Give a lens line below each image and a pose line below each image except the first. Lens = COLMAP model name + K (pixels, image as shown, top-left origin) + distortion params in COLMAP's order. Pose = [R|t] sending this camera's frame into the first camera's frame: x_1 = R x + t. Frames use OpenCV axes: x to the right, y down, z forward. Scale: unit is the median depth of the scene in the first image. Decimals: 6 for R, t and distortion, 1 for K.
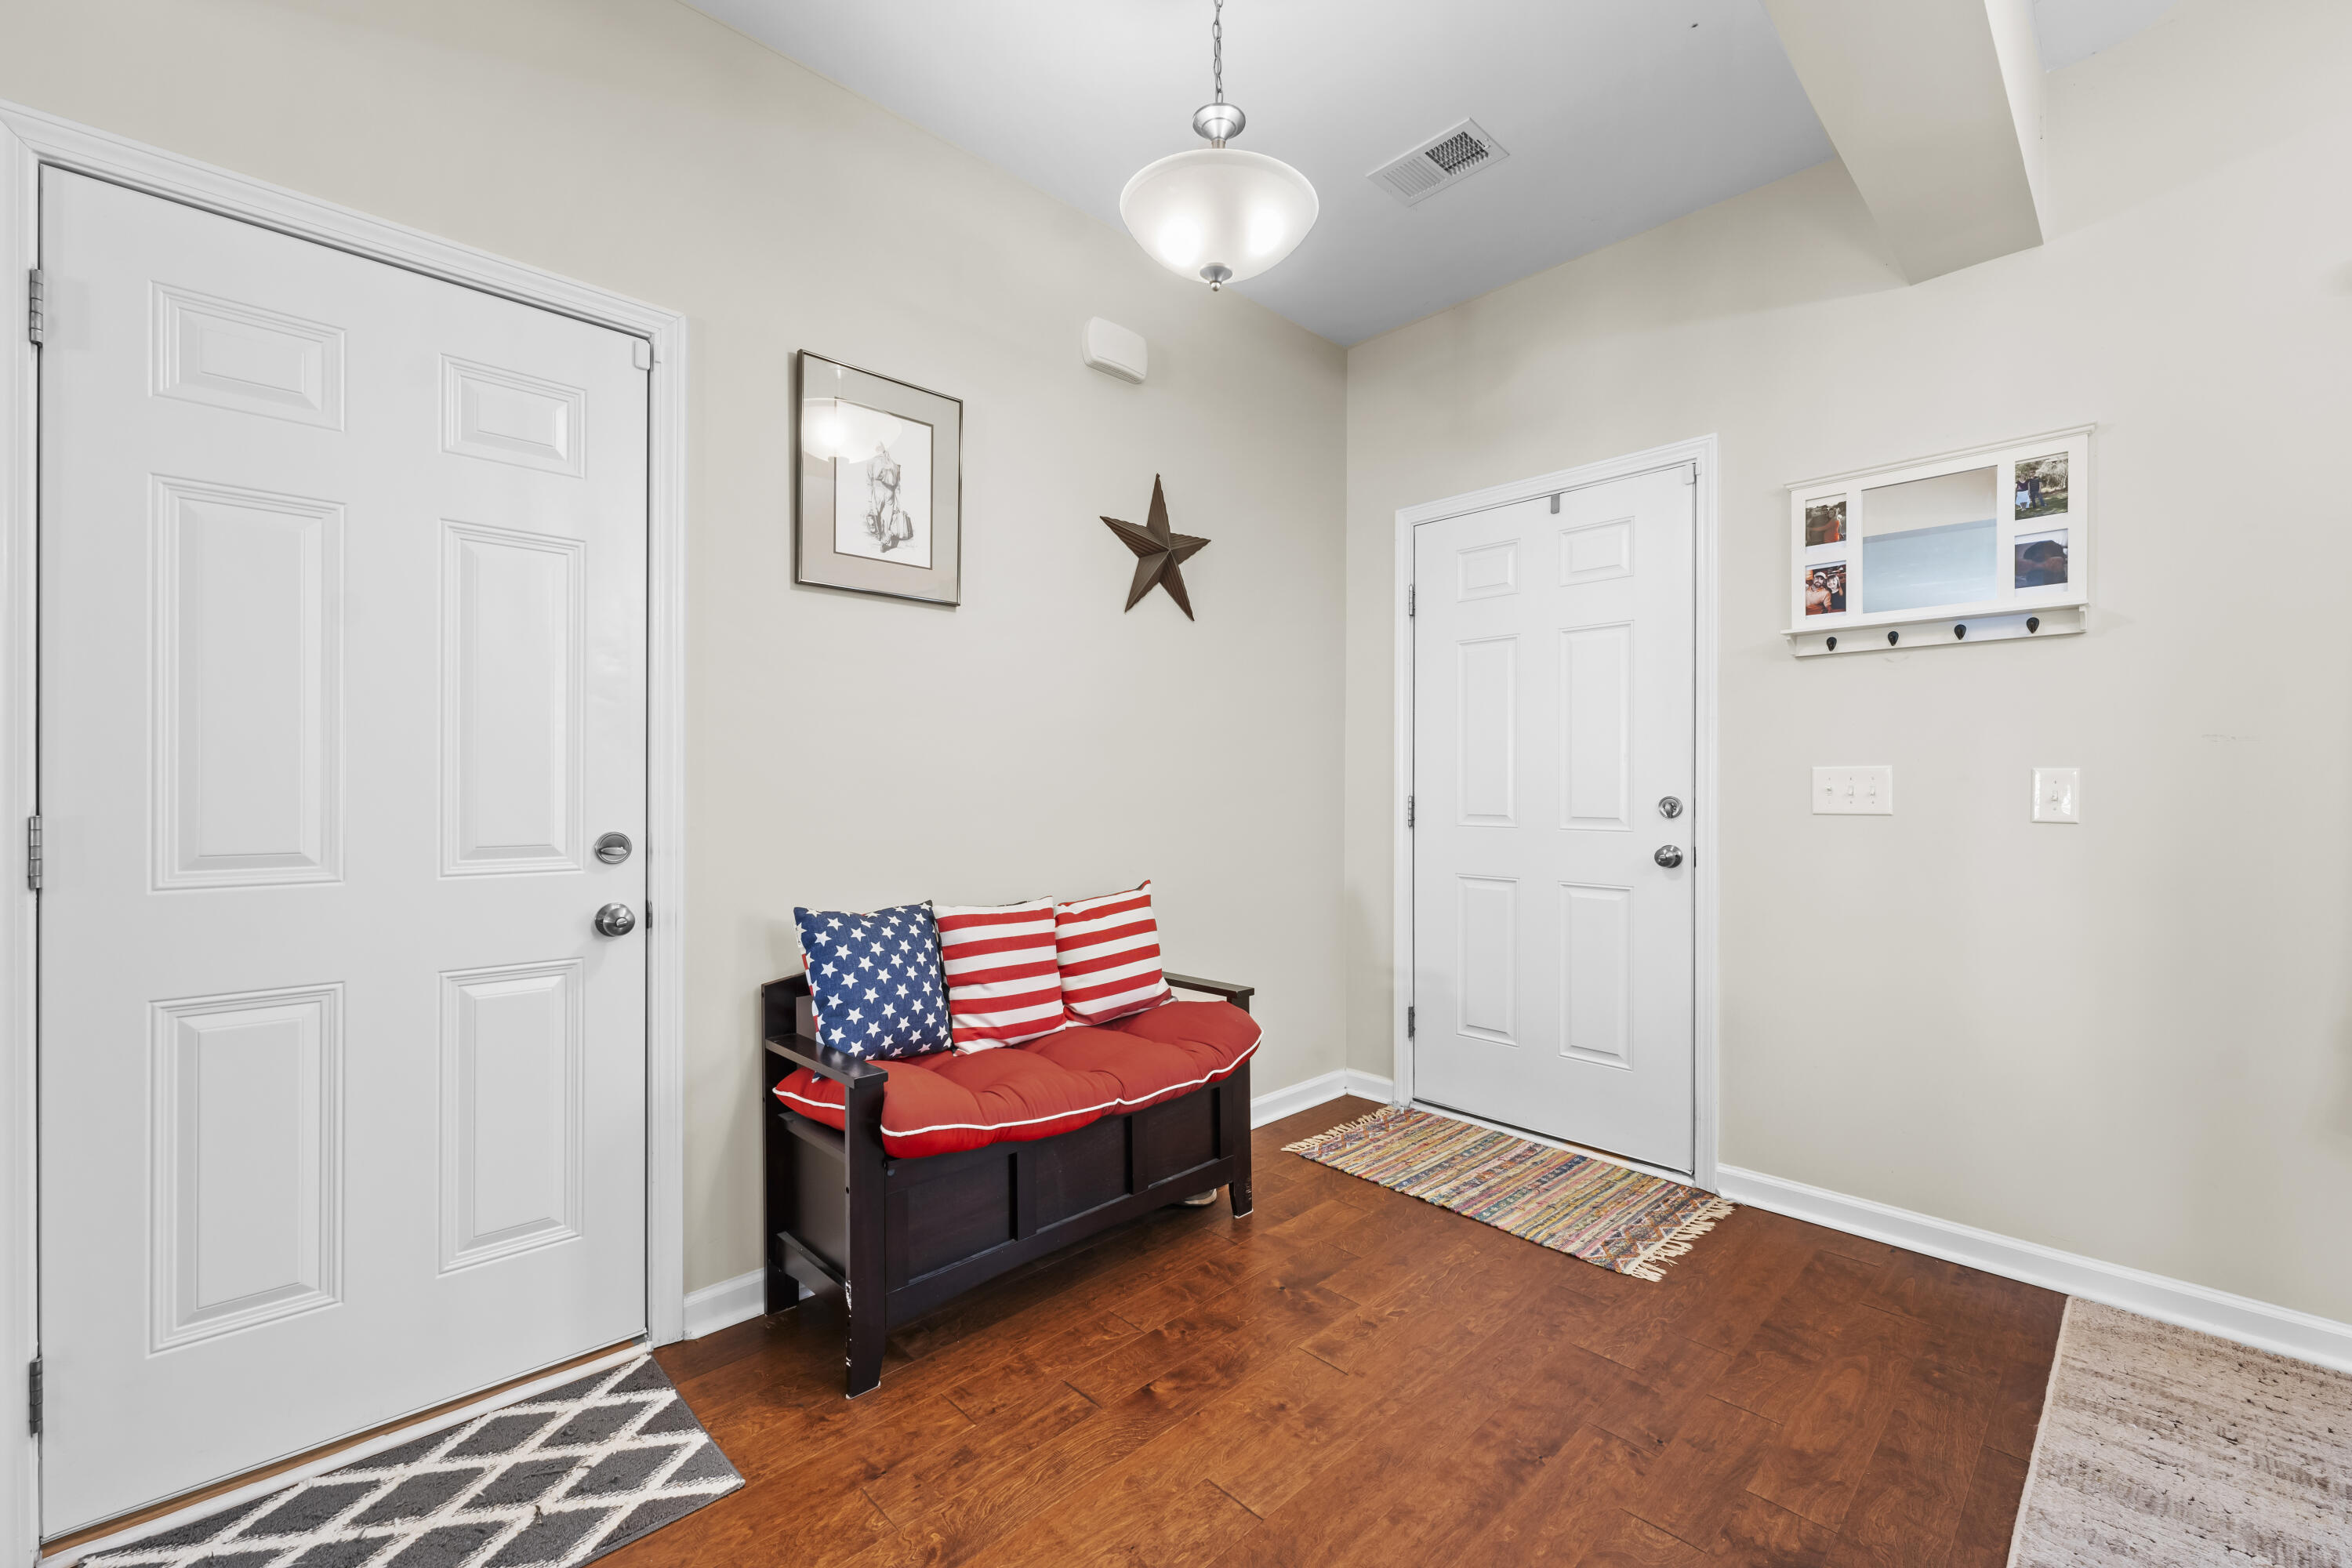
lens RADIAL K [[971.4, 0, 1165.5], [0, 971.4, 784.4], [0, 0, 1]] dist [0.004839, -0.000430]
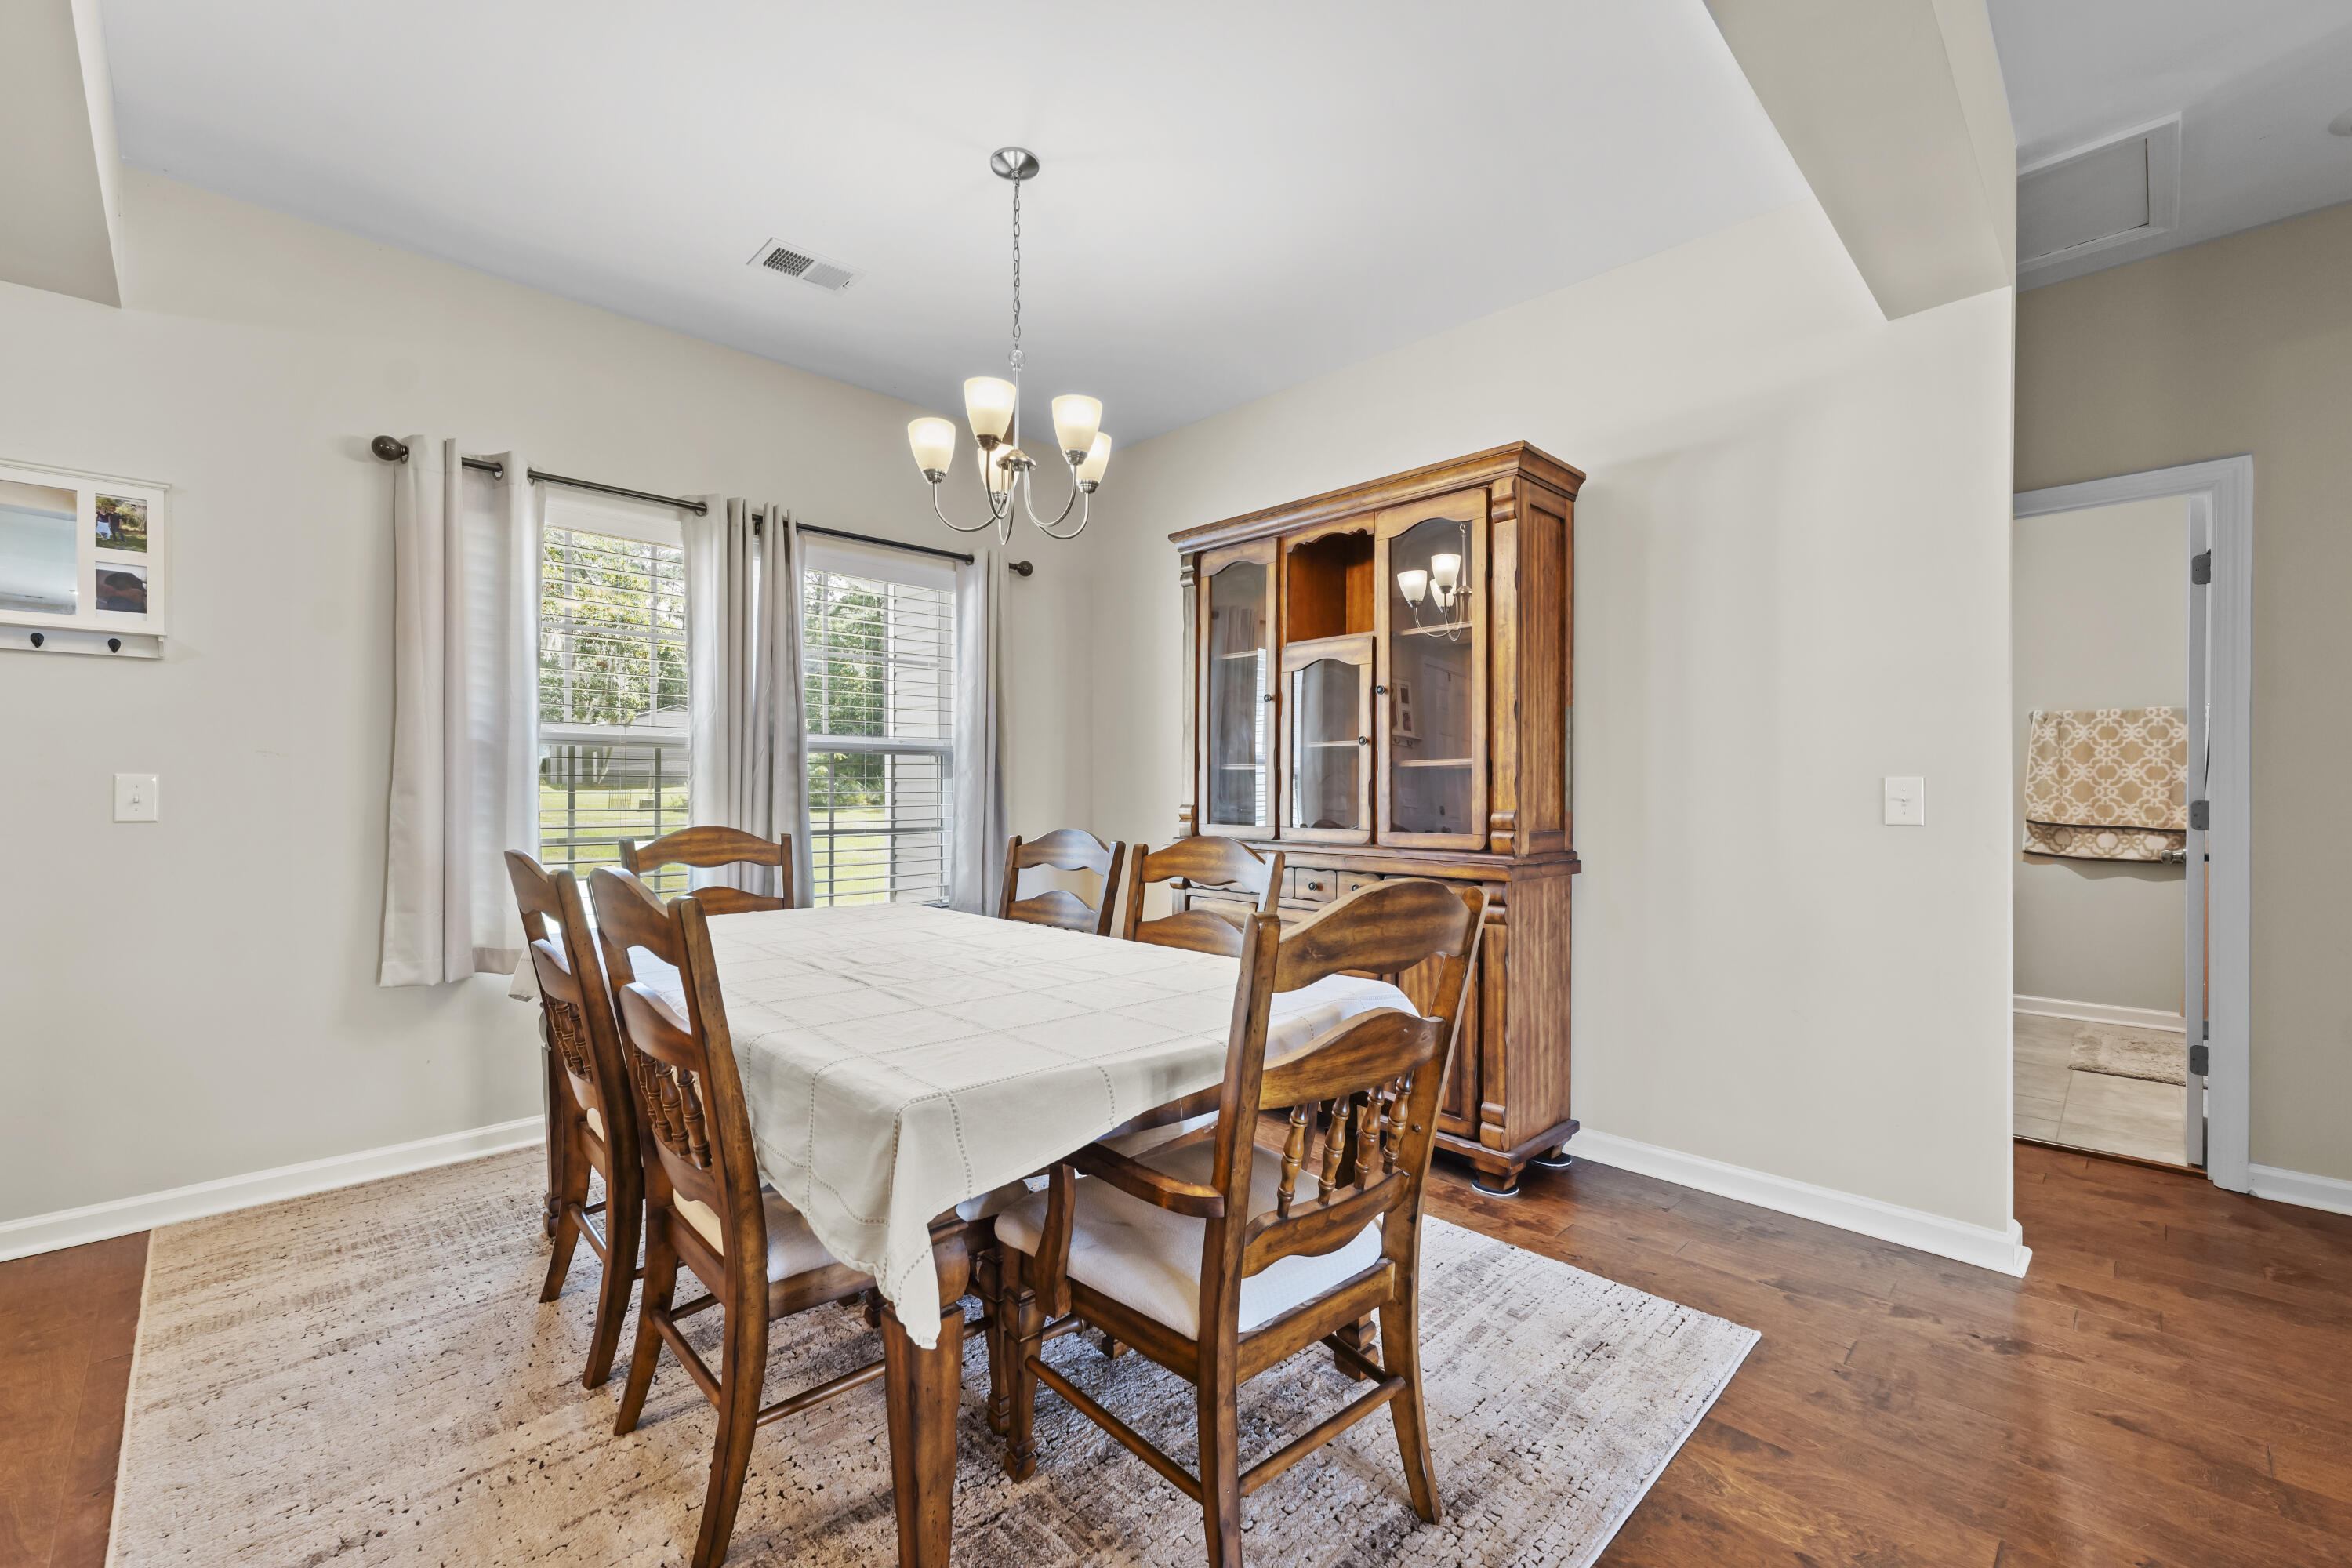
lens RADIAL K [[971.4, 0, 1163.9], [0, 971.4, 788.3], [0, 0, 1]] dist [0.004839, -0.000430]
pose [[-0.009056, -0.001939, 0.999957, -0.238198], [0.002656, 0.999995, 0.001964, 0.000121], [-0.999955, 0.002674, -0.009051, -0.188874]]
